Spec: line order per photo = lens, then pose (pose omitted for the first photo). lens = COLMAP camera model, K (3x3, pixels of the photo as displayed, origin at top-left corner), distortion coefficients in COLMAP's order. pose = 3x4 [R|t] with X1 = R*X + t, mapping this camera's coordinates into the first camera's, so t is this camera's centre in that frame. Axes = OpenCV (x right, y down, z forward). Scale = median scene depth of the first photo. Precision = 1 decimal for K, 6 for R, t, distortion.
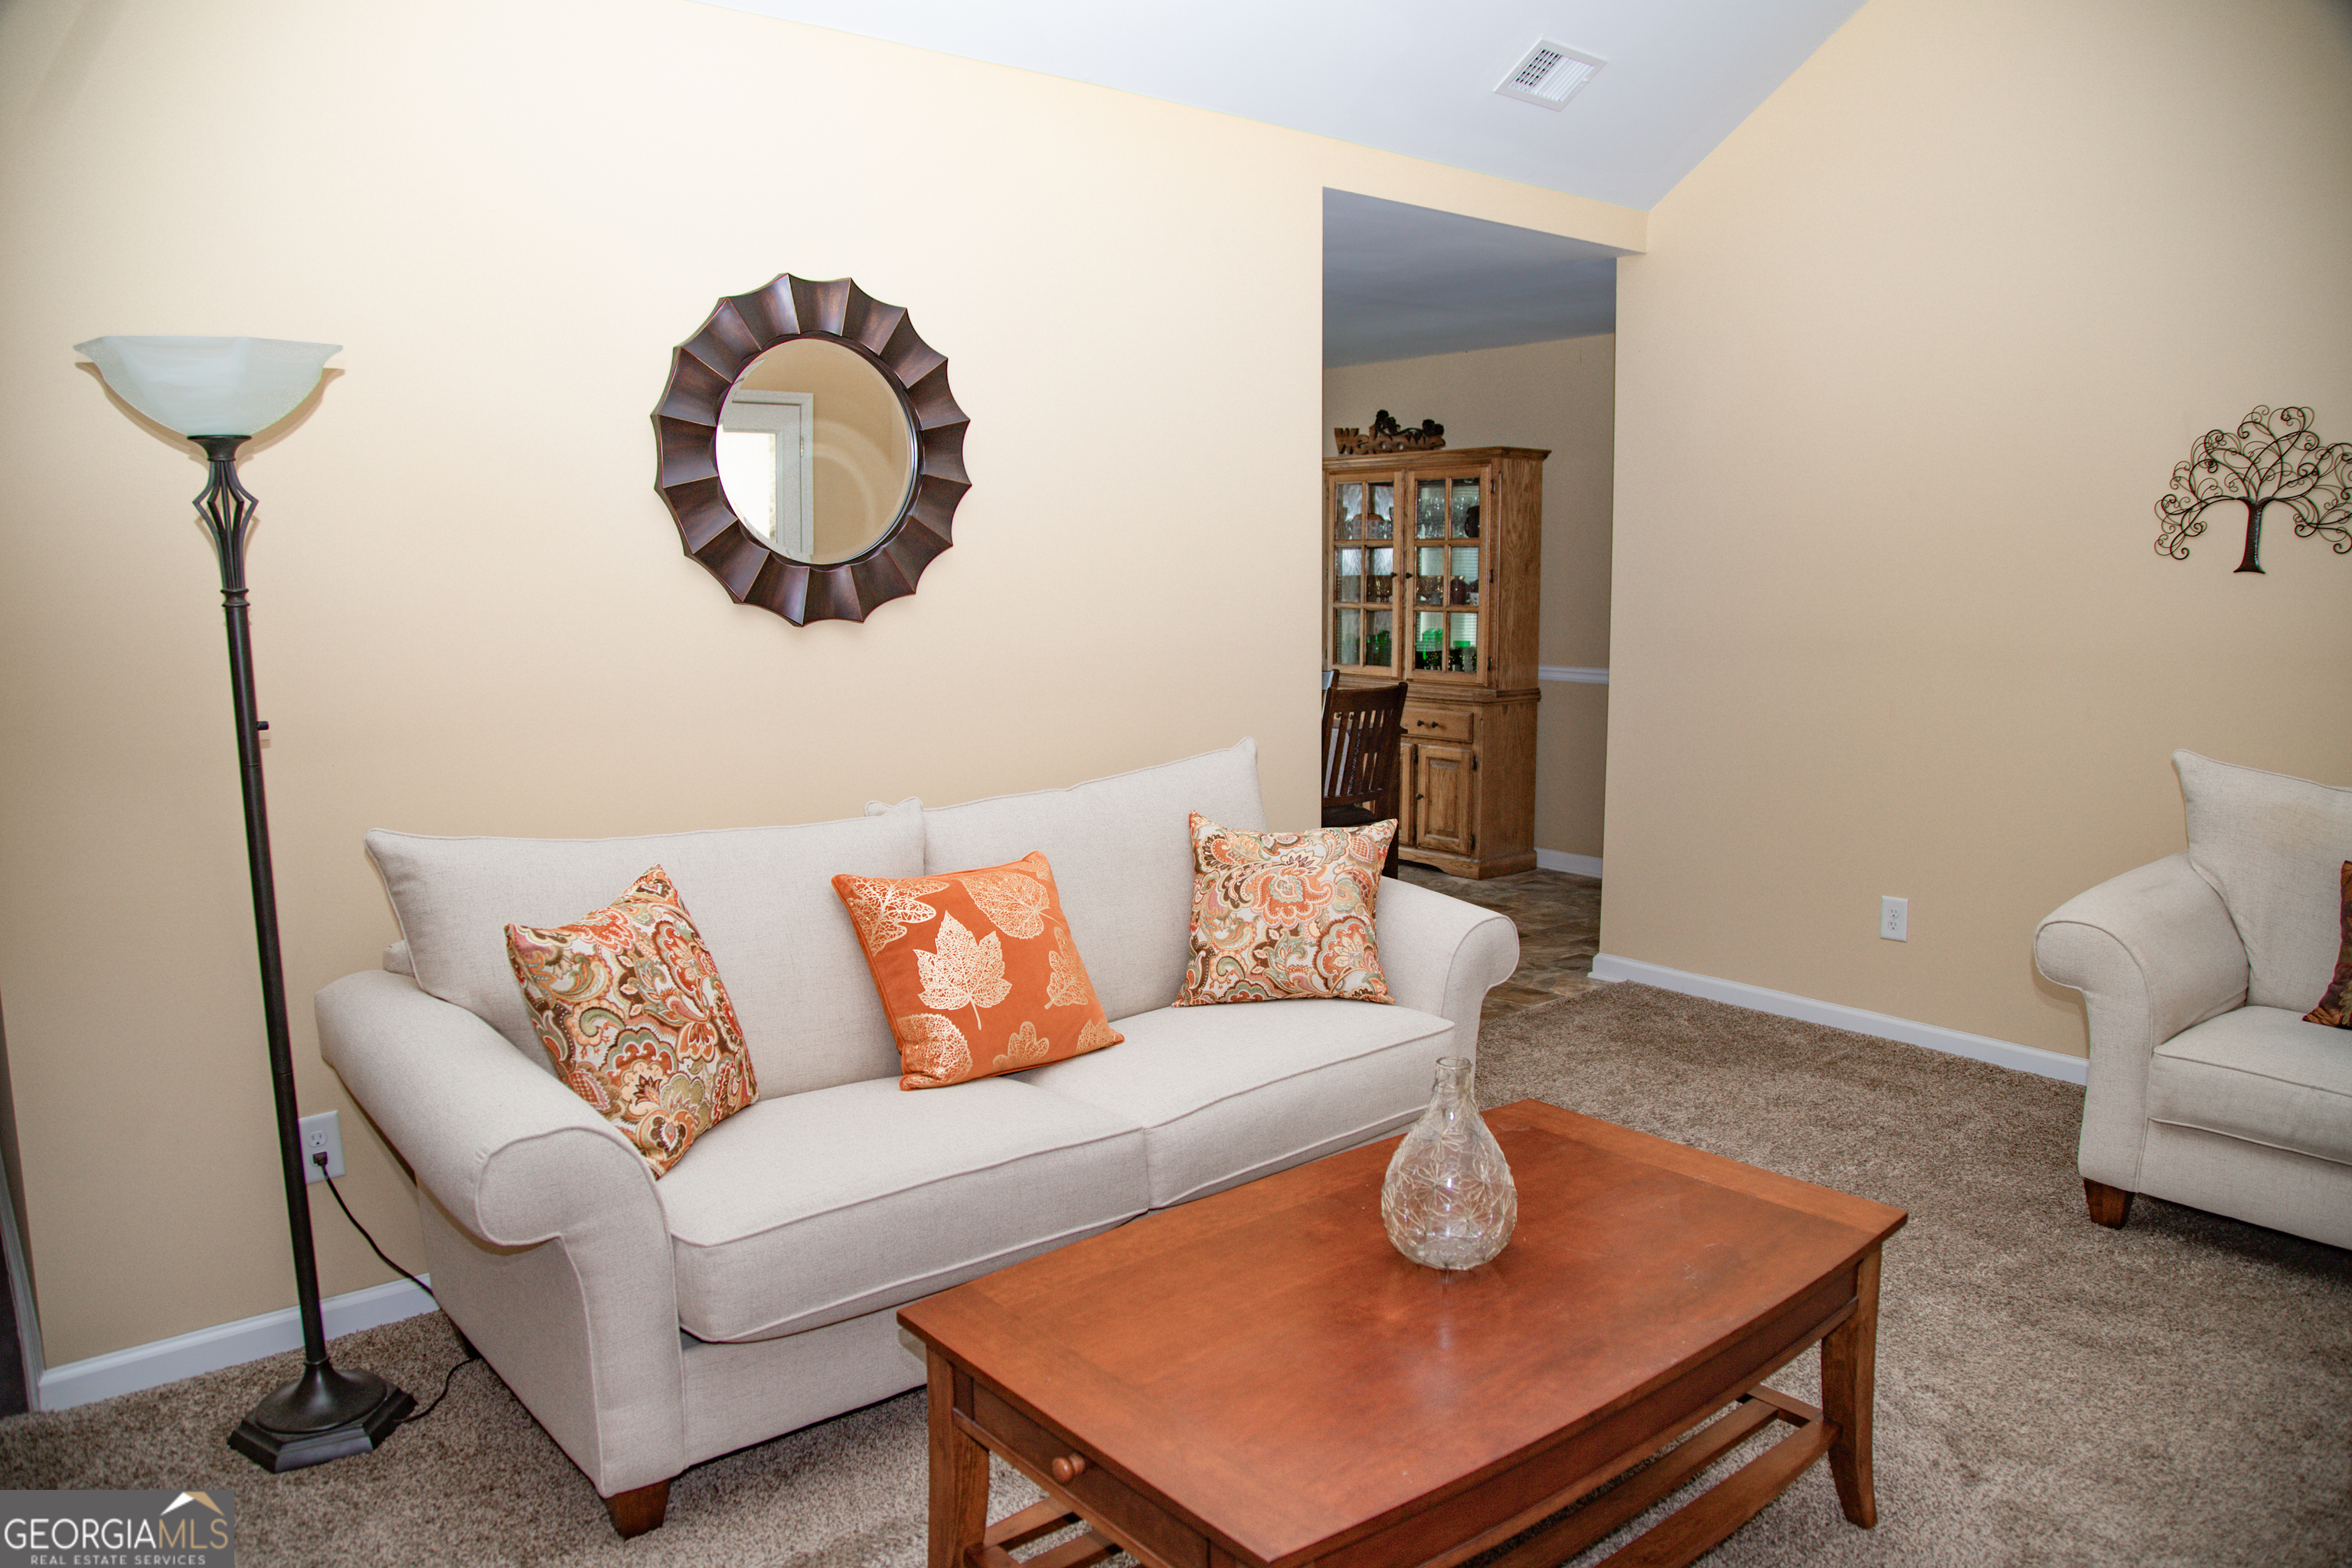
lens RADIAL K [[1629.8, 0, 1176.0], [0, 1629.8, 784.0], [0, 0, 1]] dist [-0.122672, 0.070944]
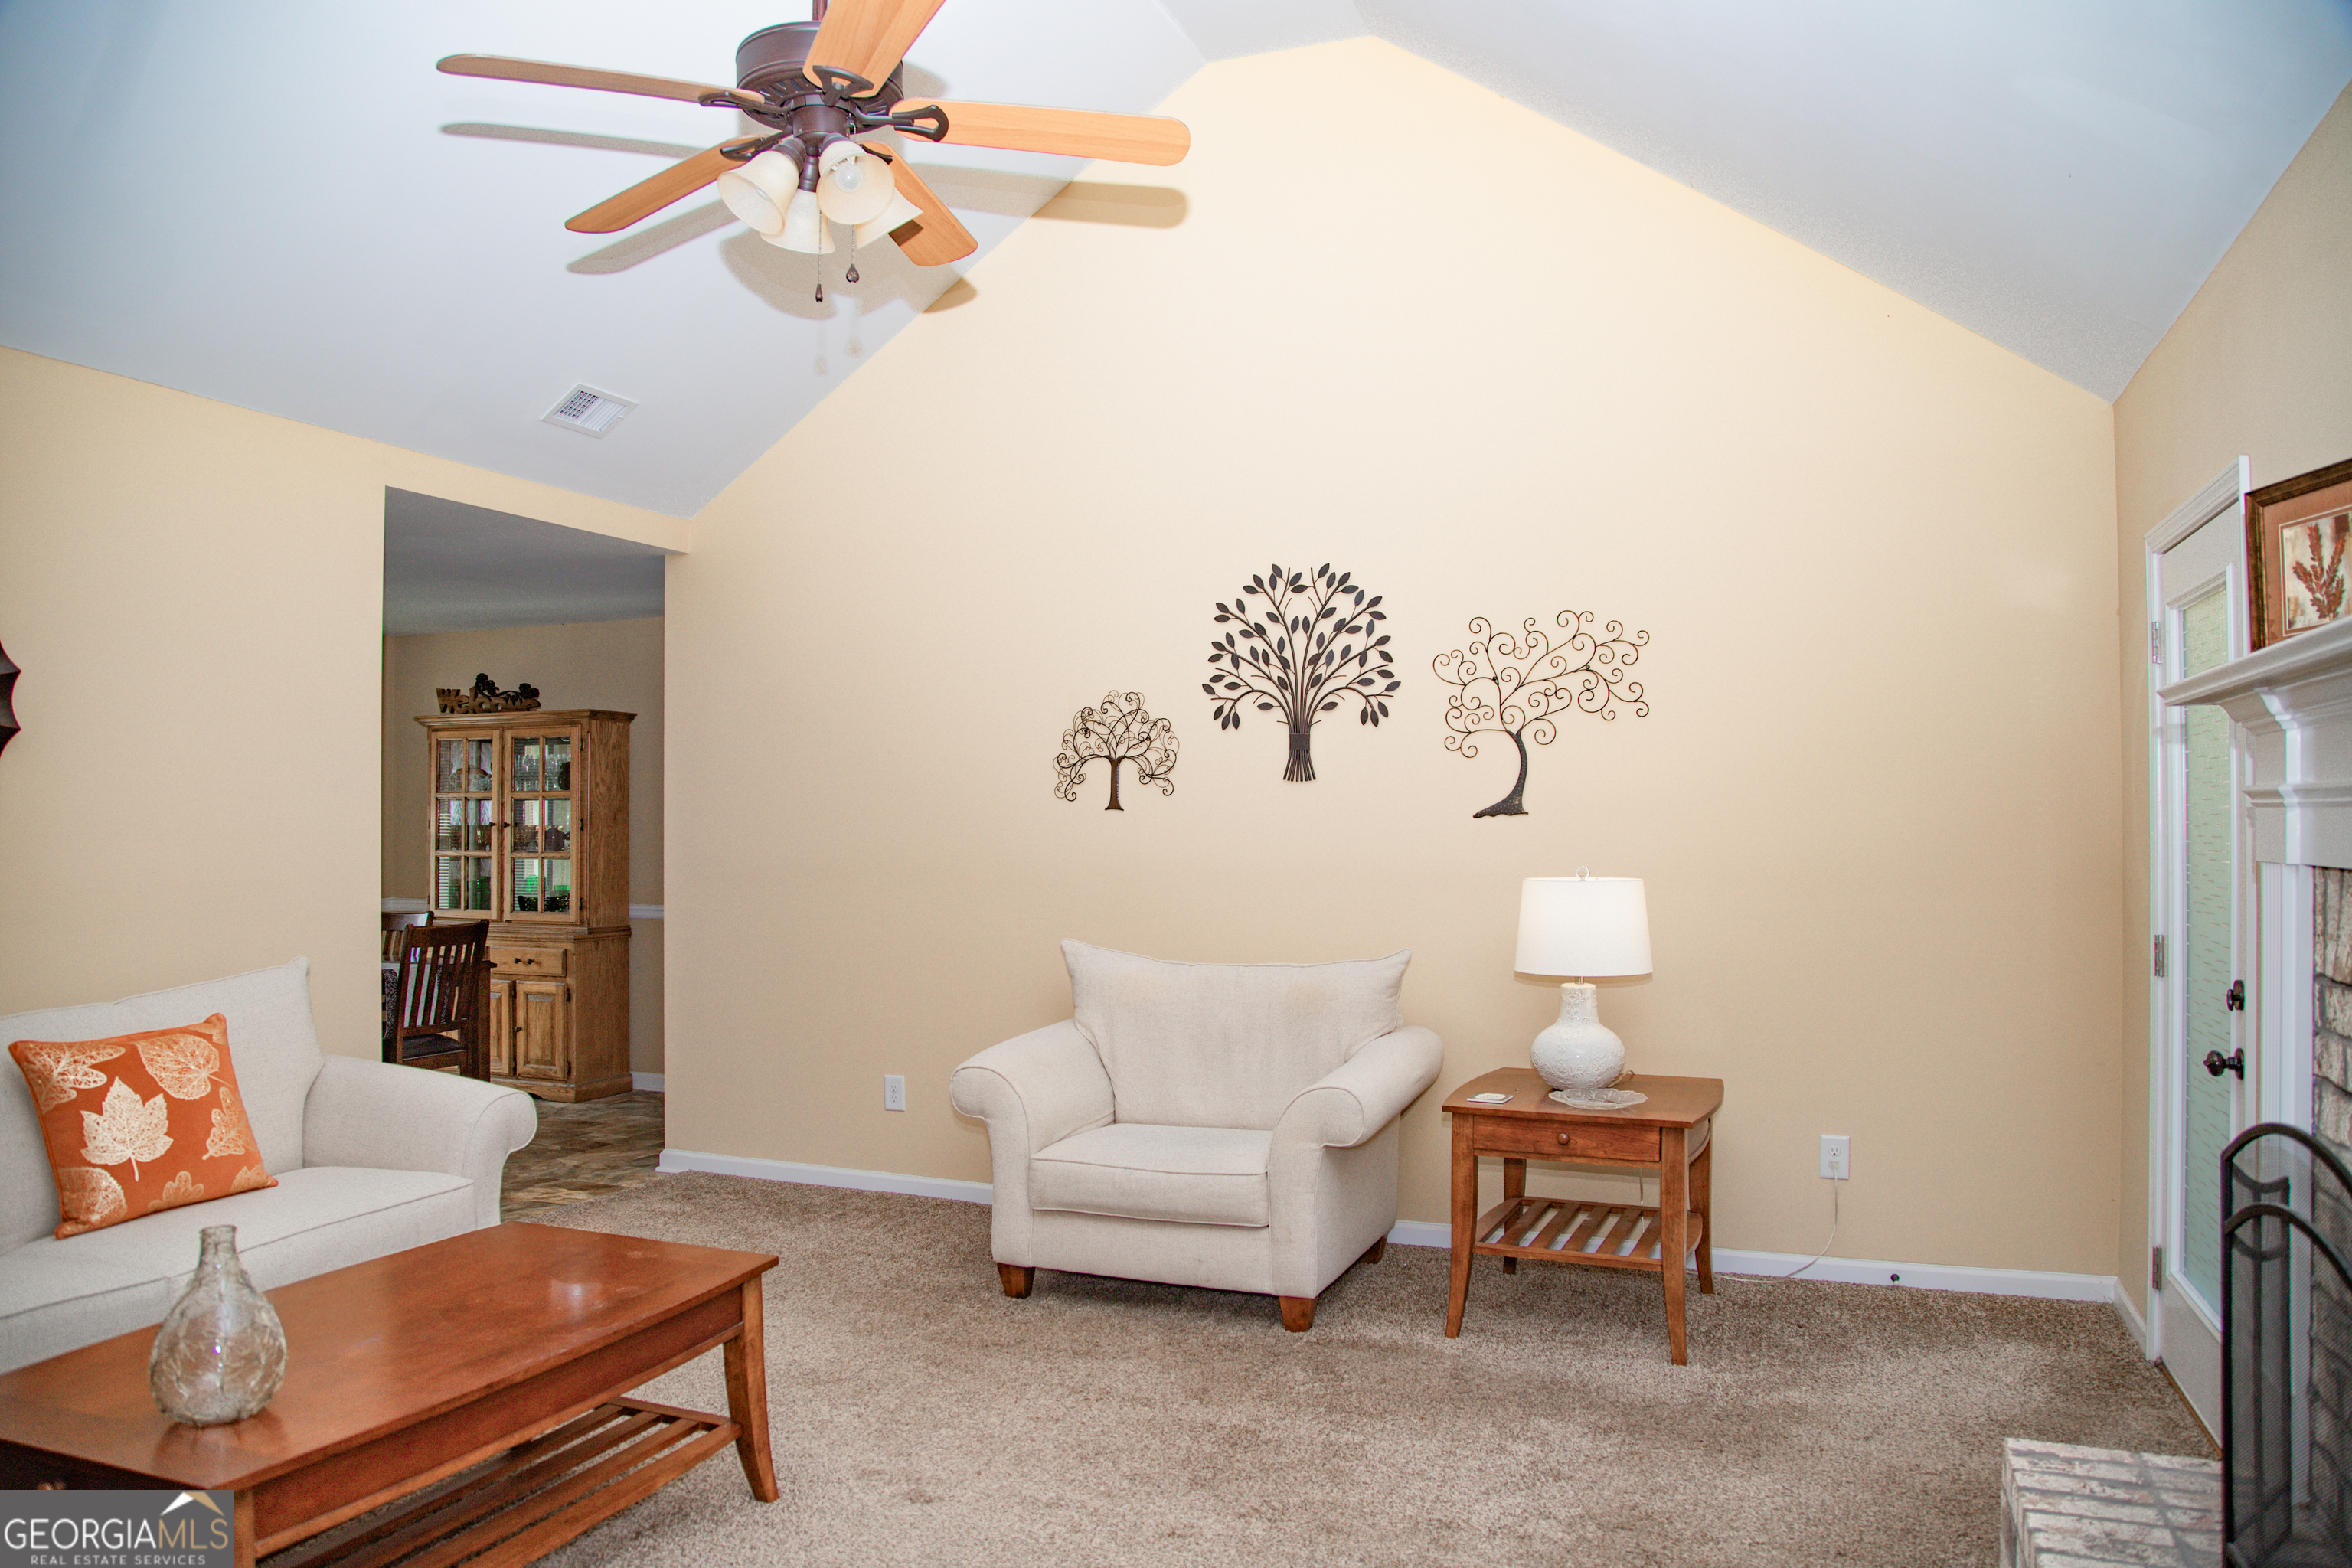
lens RADIAL K [[1590.0, 0, 1176.0], [0, 1590.0, 784.0], [0, 0, 1]] dist [-0.117299, 0.061624]
pose [[0.873468, 0.013092, 0.486705, 0.029079], [0.065159, 0.987502, -0.143503, 0.025101], [-0.482501, 0.157059, 0.861699, -0.127788]]
